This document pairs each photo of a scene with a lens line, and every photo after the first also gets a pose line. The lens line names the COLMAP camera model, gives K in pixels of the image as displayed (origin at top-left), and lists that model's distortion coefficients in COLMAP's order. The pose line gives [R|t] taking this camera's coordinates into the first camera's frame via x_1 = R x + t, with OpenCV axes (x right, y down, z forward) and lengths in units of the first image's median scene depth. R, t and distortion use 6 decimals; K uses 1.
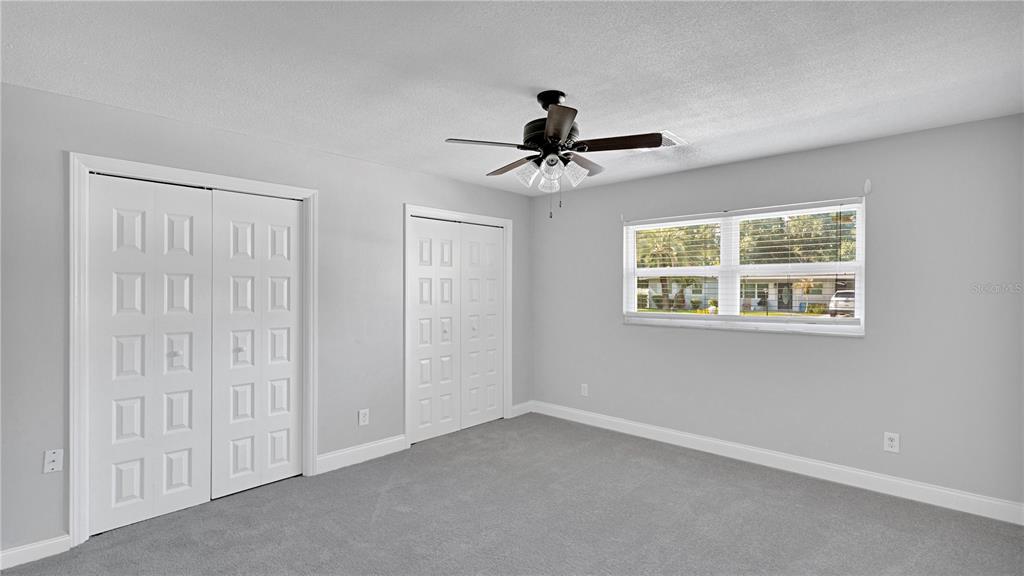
lens RADIAL K [[476.4, 0, 517.8], [0, 476.4, 293.6], [0, 0, 1]] dist [0.000346, 0.002559]
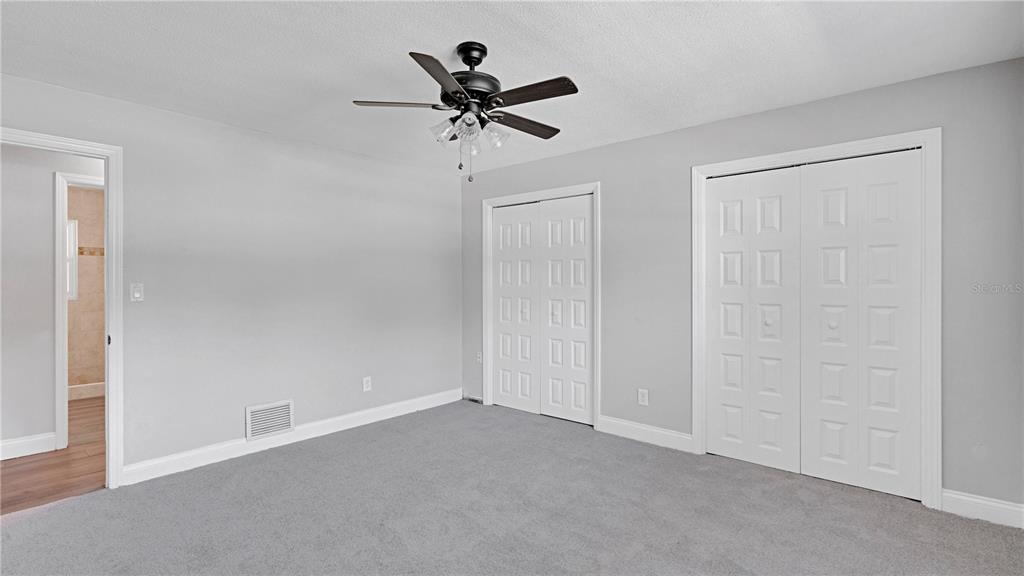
lens RADIAL K [[476.4, 0, 523.8], [0, 476.4, 268.1], [0, 0, 1]] dist [0.000346, 0.002559]
pose [[0.039972, -0.004008, -0.999193, 0.578559], [0.011864, 0.999923, -0.003536, -0.007087], [0.999130, -0.011714, 0.040016, 0.629176]]
